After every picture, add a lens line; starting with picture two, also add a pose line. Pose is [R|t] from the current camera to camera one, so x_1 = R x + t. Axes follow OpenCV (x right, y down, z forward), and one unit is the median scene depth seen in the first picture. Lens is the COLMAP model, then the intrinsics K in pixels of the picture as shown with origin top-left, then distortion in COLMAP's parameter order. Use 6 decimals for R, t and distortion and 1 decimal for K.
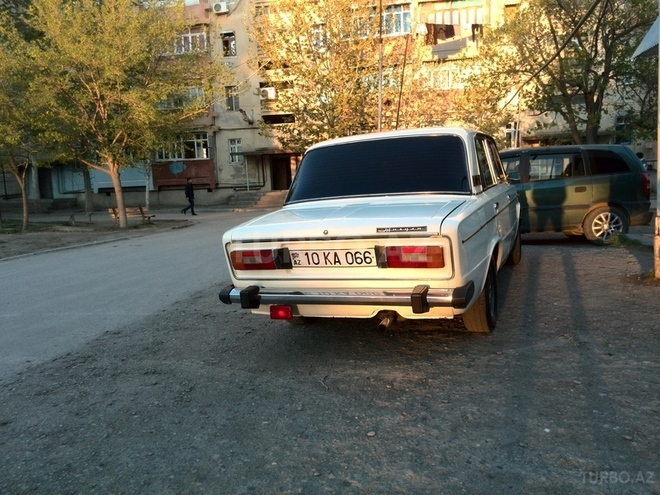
lens RADIAL K [[542.4, 0, 330.6], [0, 542.4, 247.9], [0, 0, 1]] dist [0.061094, -0.097132]
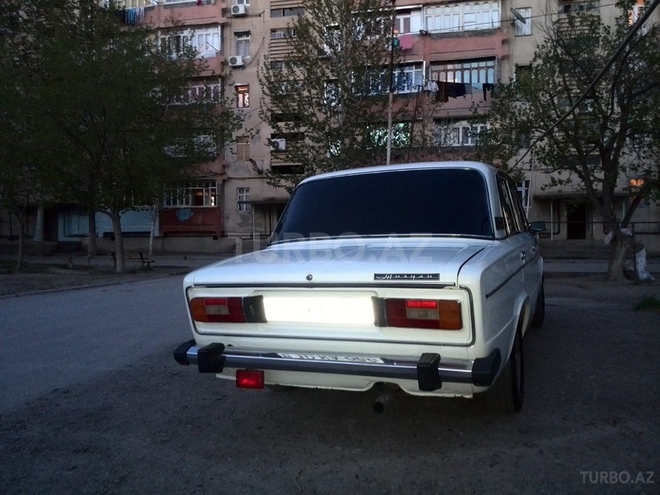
lens RADIAL K [[542.4, 0, 331.5], [0, 542.4, 245.3], [0, 0, 1]] dist [0.061094, -0.097132]
pose [[0.999248, 0.036169, -0.013984, 0.021925], [-0.037414, 0.994038, -0.102418, 0.002804], [0.010197, 0.102864, 0.994643, 0.149369]]
